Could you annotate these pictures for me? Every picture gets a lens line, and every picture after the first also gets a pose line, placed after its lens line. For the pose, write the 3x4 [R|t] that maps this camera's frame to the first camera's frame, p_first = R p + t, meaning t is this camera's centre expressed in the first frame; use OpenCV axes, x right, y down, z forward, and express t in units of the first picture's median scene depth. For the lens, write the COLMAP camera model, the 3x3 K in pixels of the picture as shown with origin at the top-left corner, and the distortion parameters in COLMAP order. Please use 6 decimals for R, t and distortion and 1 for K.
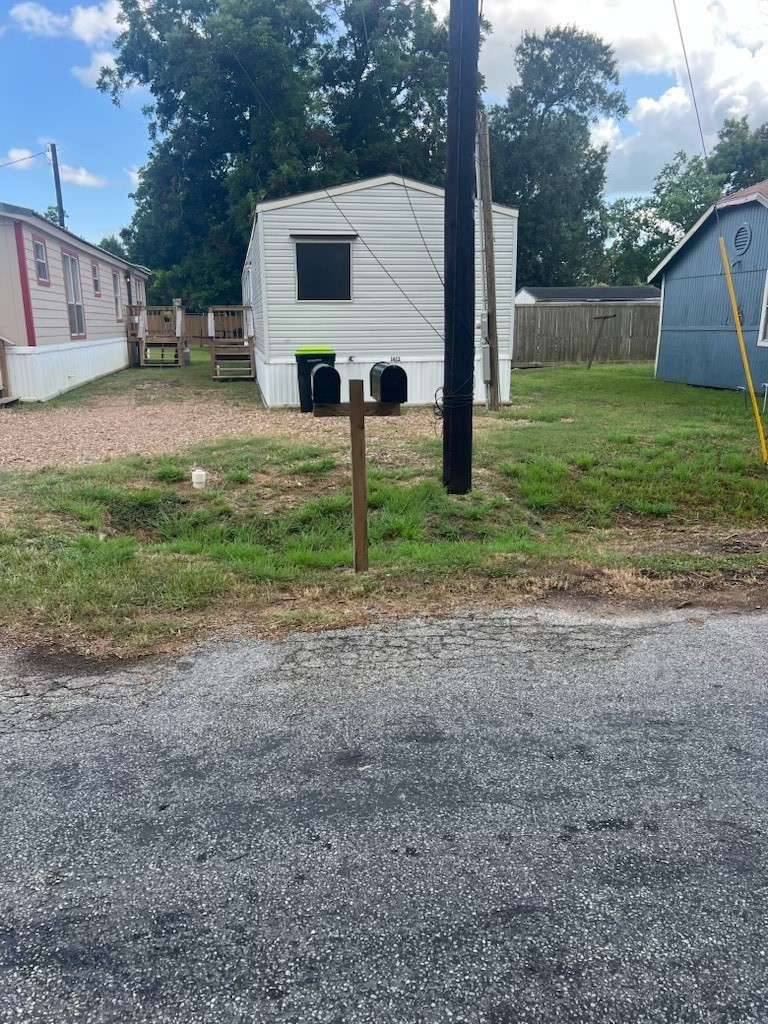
lens RADIAL K [[772.0, 0, 387.1], [0, 772.0, 515.5], [0, 0, 1]] dist [-0.002215, -0.014743]
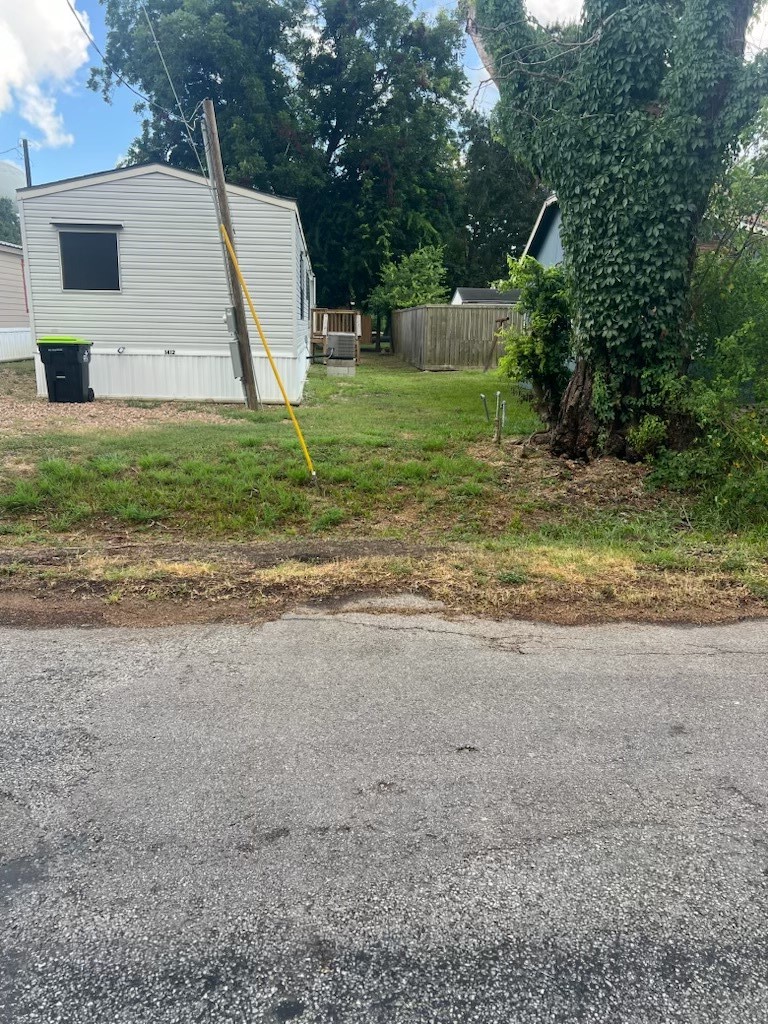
lens RADIAL K [[772.0, 0, 384.2], [0, 772.0, 509.4], [0, 0, 1]] dist [-0.002215, -0.014743]
pose [[0.988478, 0.065759, -0.136334, 0.270830], [-0.066957, 0.997747, -0.004215, -0.011246], [0.135750, 0.013294, 0.990654, 0.043701]]
